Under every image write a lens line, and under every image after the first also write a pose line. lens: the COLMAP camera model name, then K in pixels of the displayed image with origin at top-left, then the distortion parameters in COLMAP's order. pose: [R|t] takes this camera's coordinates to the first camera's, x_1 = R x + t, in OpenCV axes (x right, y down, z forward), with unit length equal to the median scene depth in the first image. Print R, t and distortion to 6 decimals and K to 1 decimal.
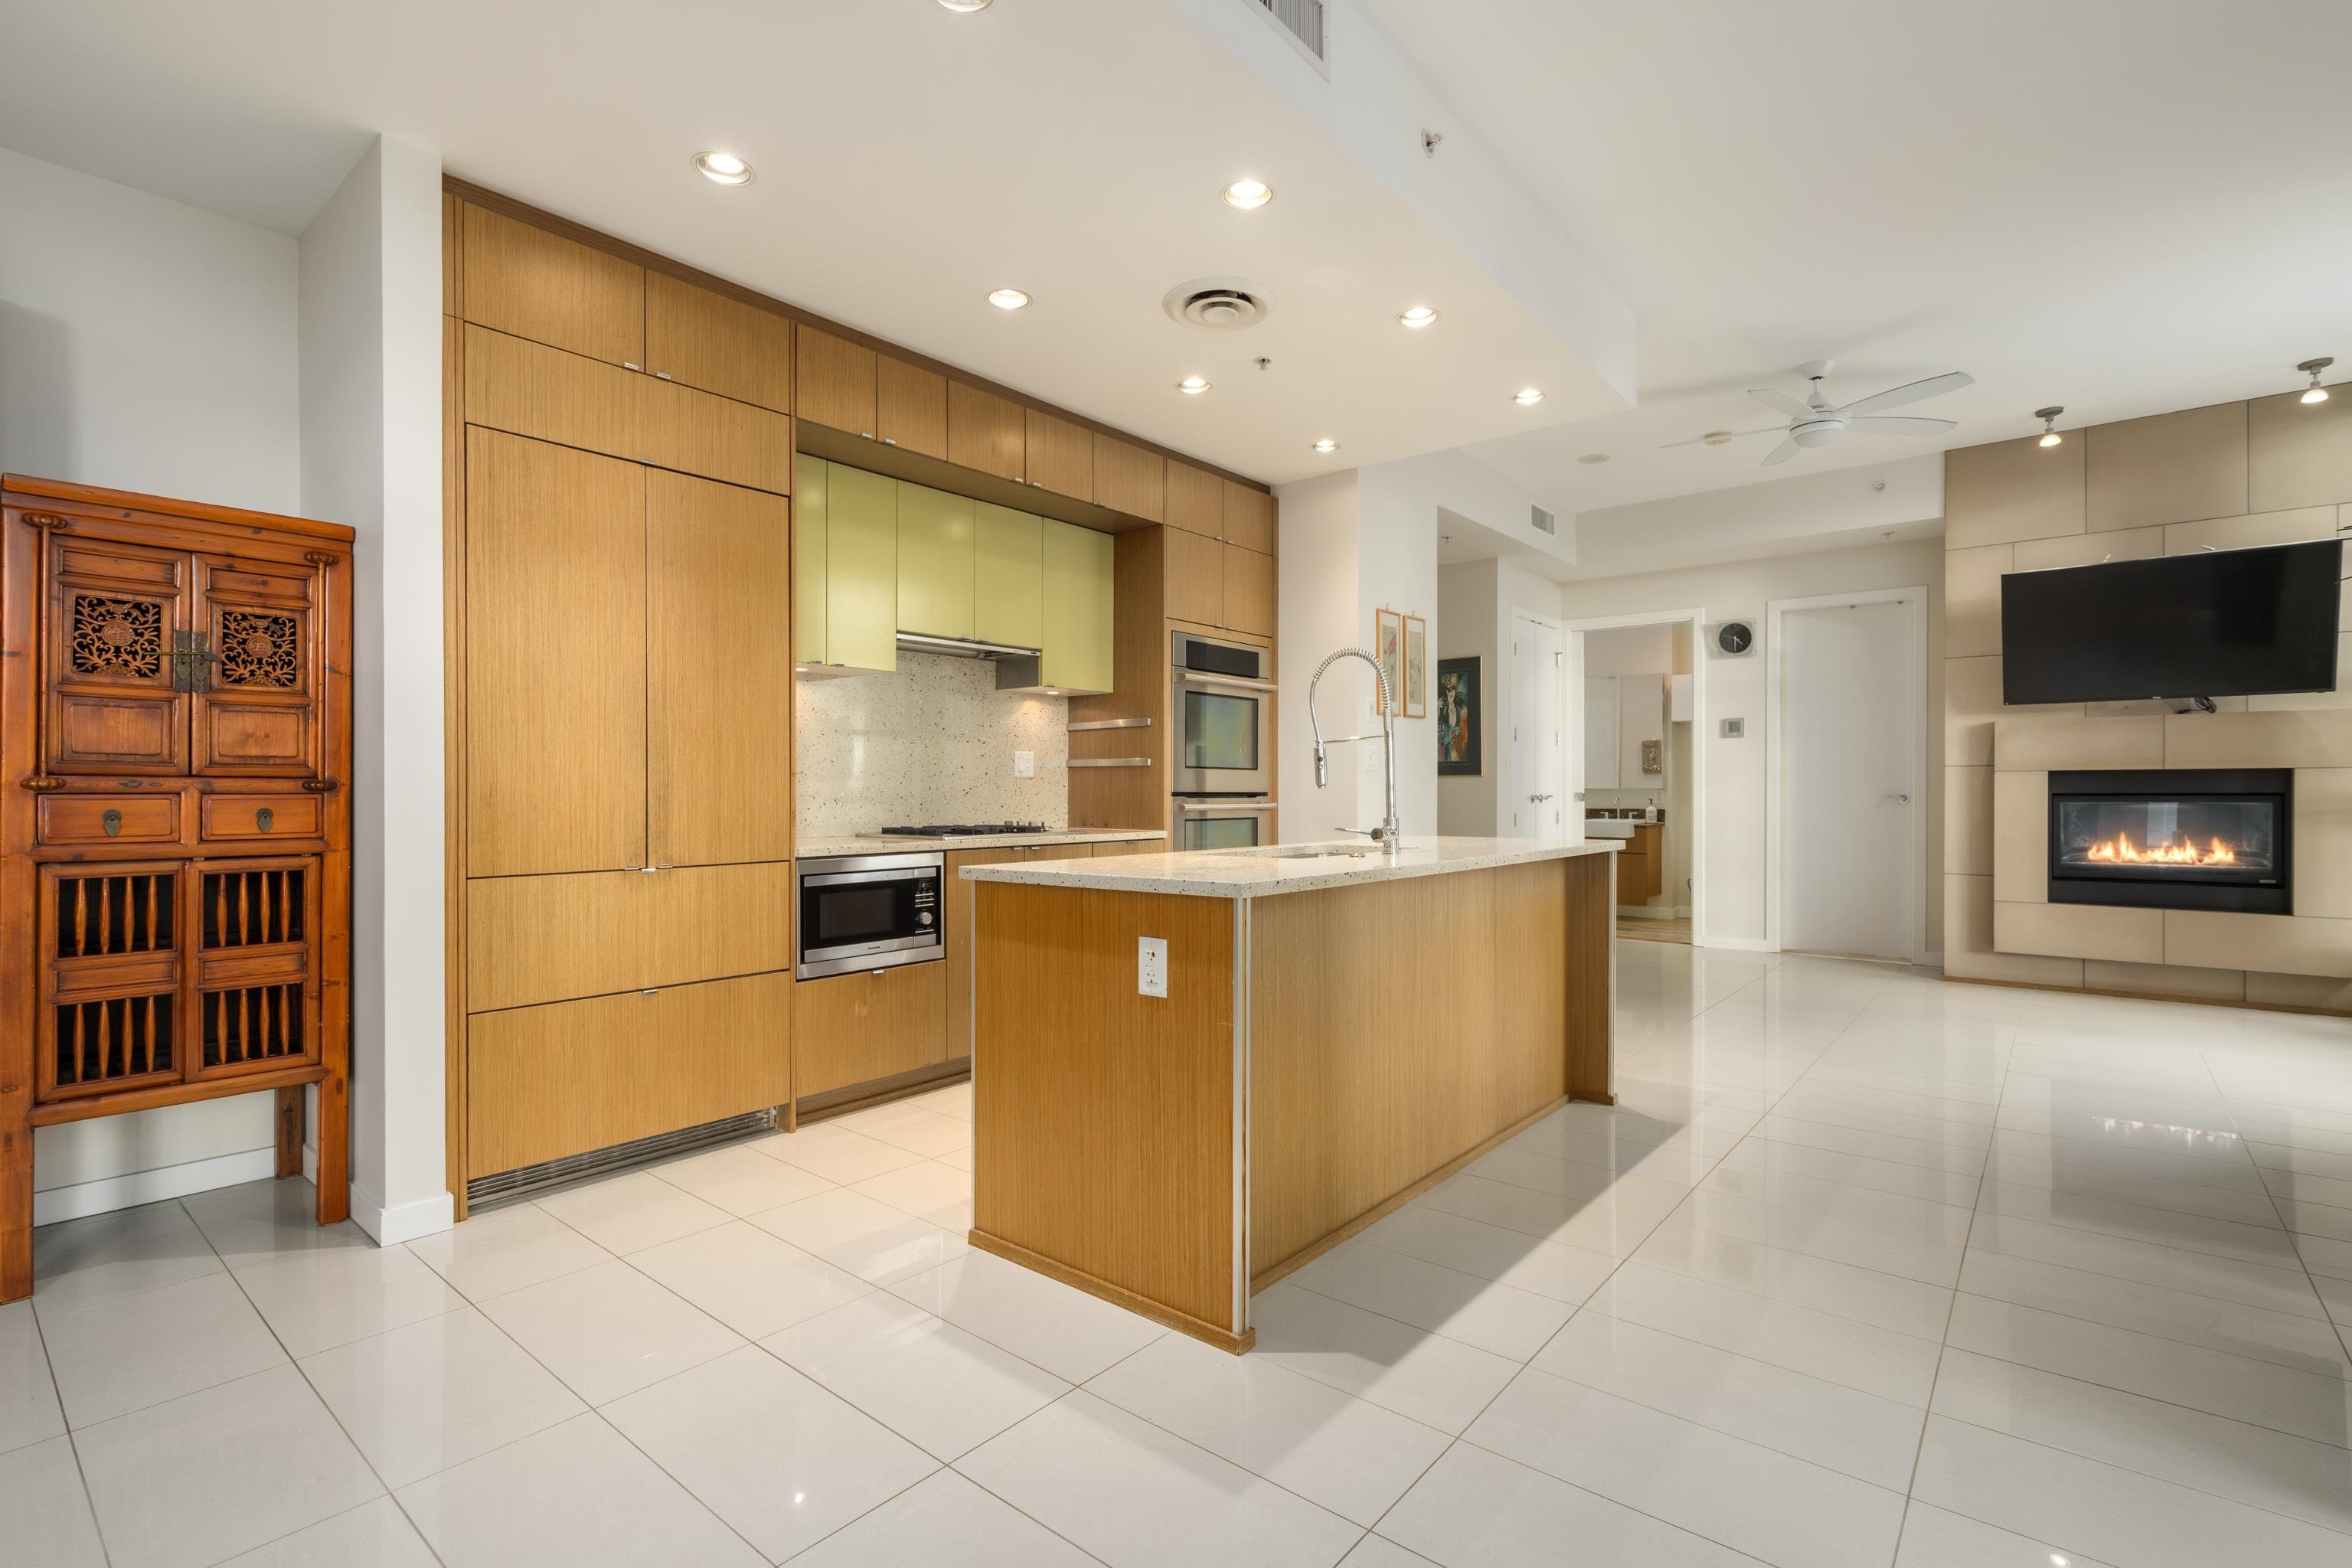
lens RADIAL K [[1072.0, 0, 1175.2], [0, 1072.0, 797.8], [0, 0, 1]] dist [-0.004041, 0.002158]
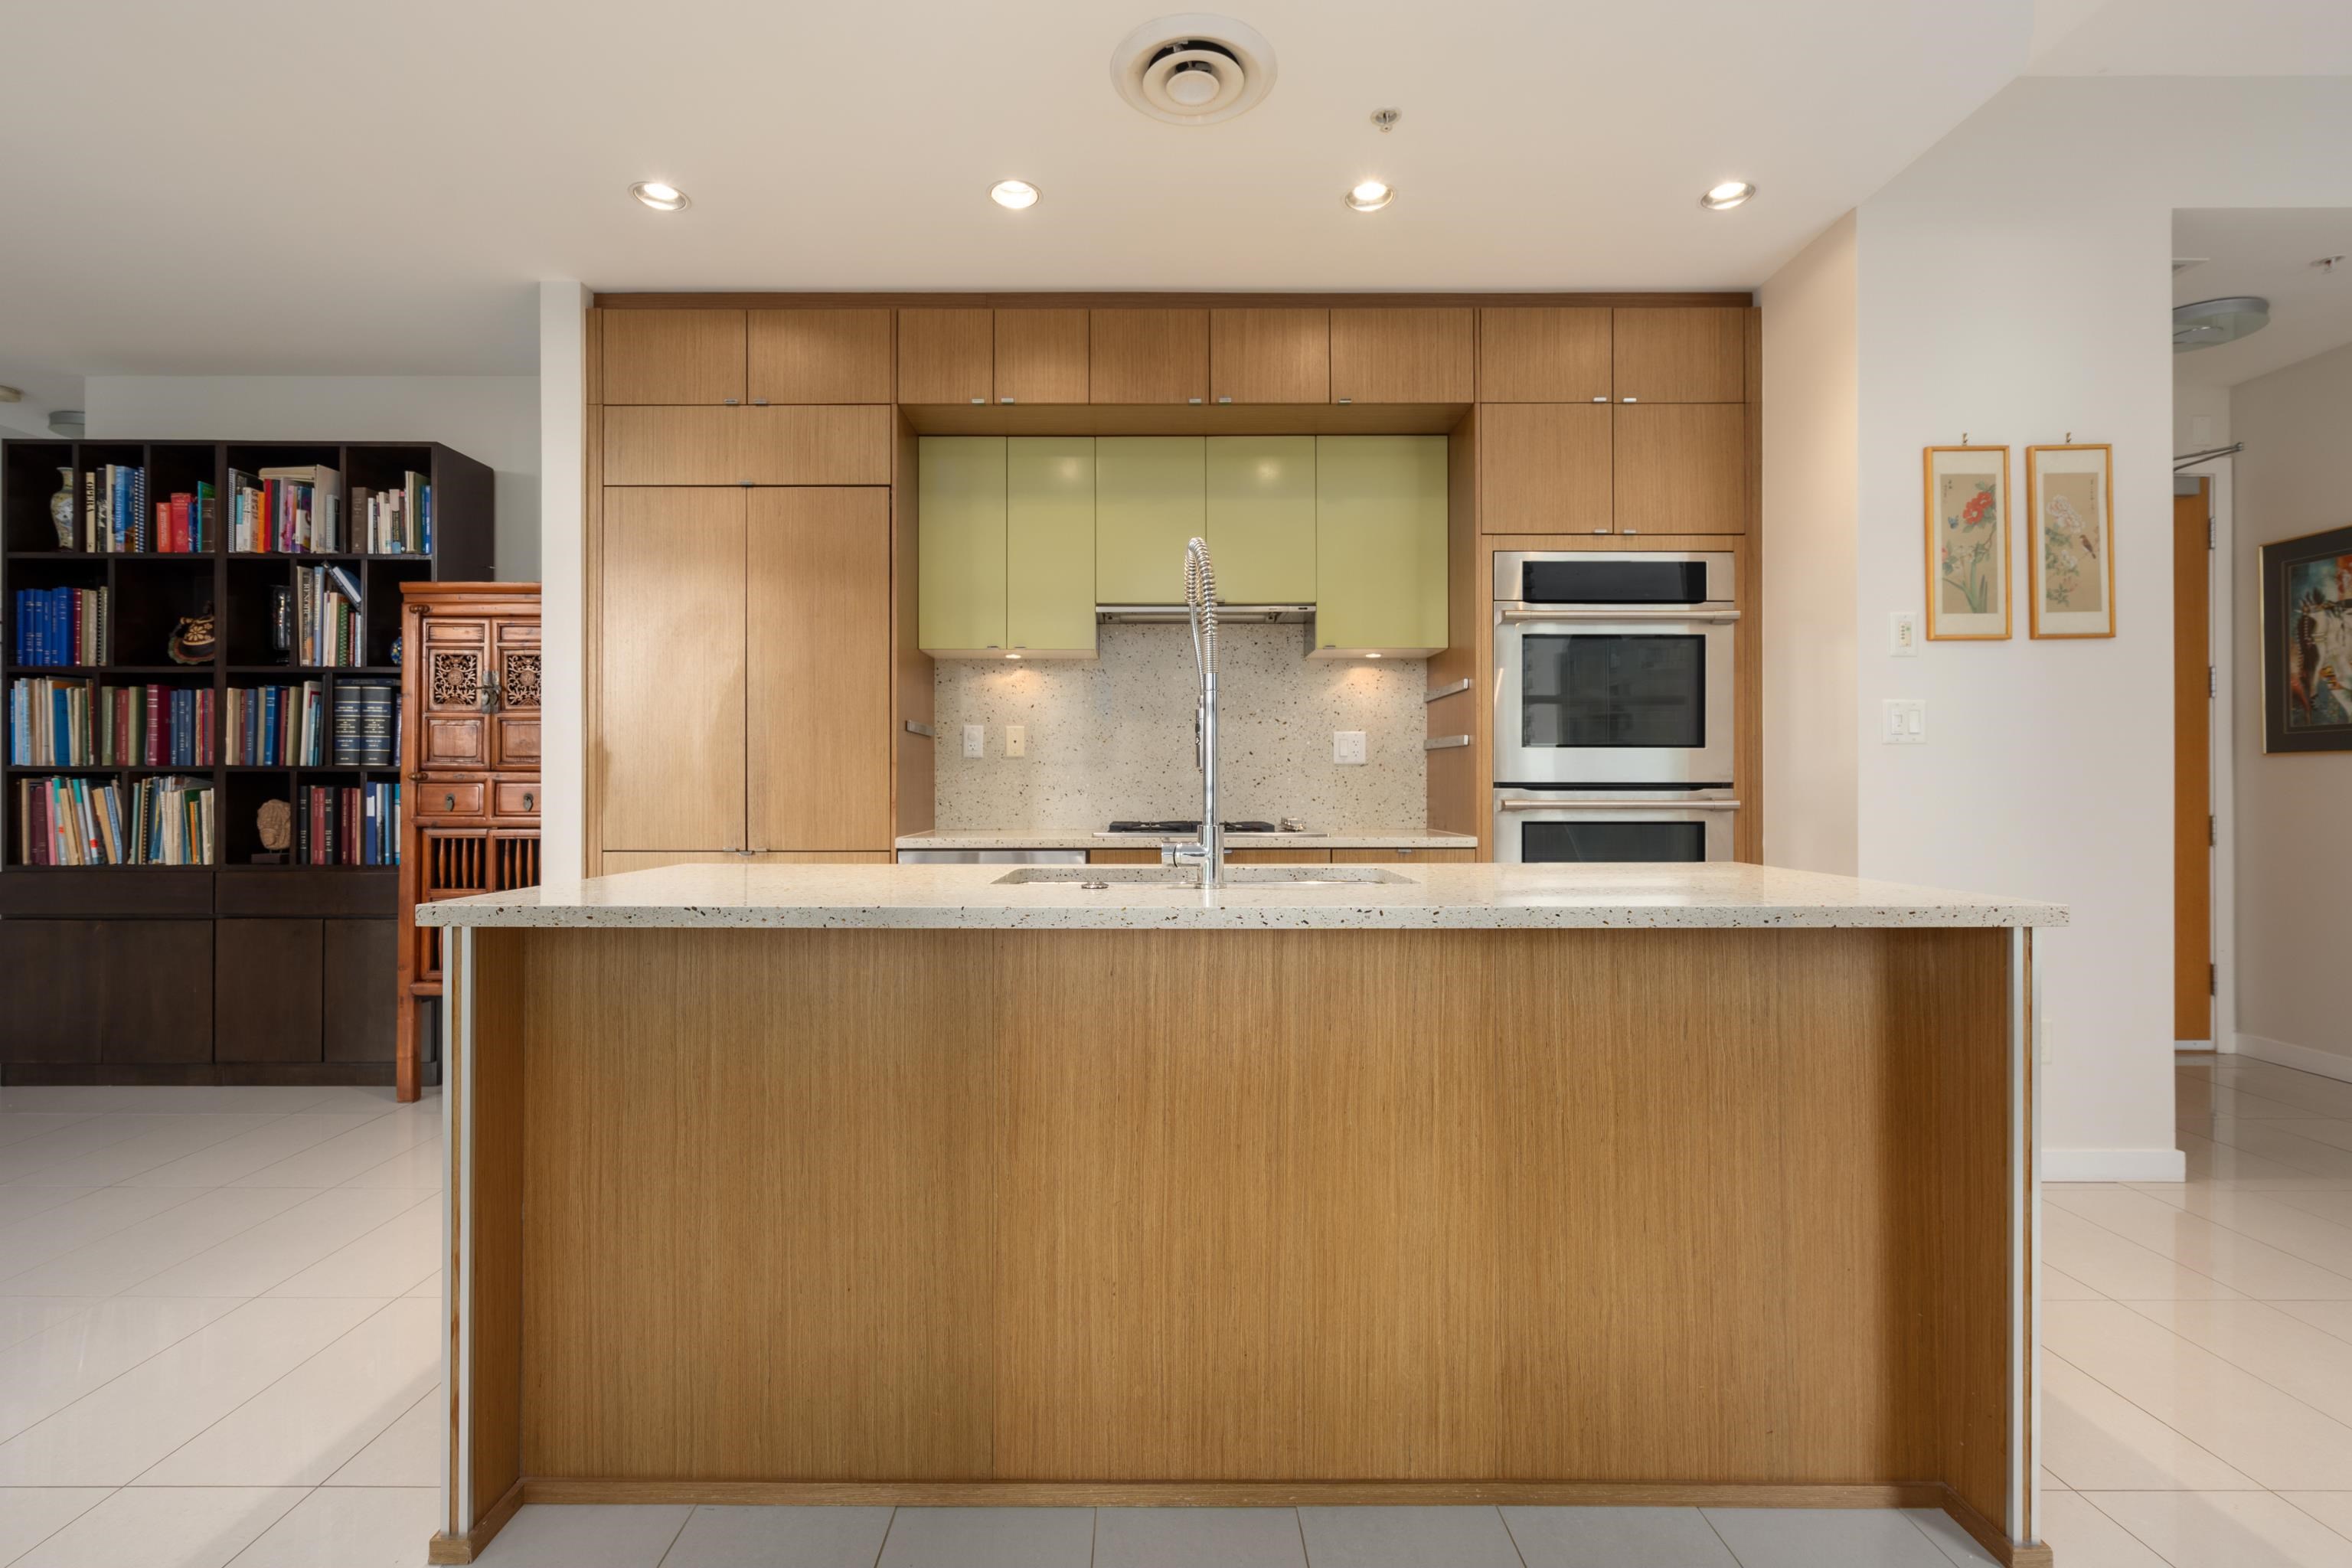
lens RADIAL K [[1072.0, 0, 1154.7], [0, 1072.0, 777.8], [0, 0, 1]] dist [-0.004041, 0.002158]
pose [[0.642131, -0.004105, -0.766584, 0.623639], [-0.004398, 0.999949, -0.009039, -0.001007], [0.766582, 0.009176, 0.642080, 0.611936]]
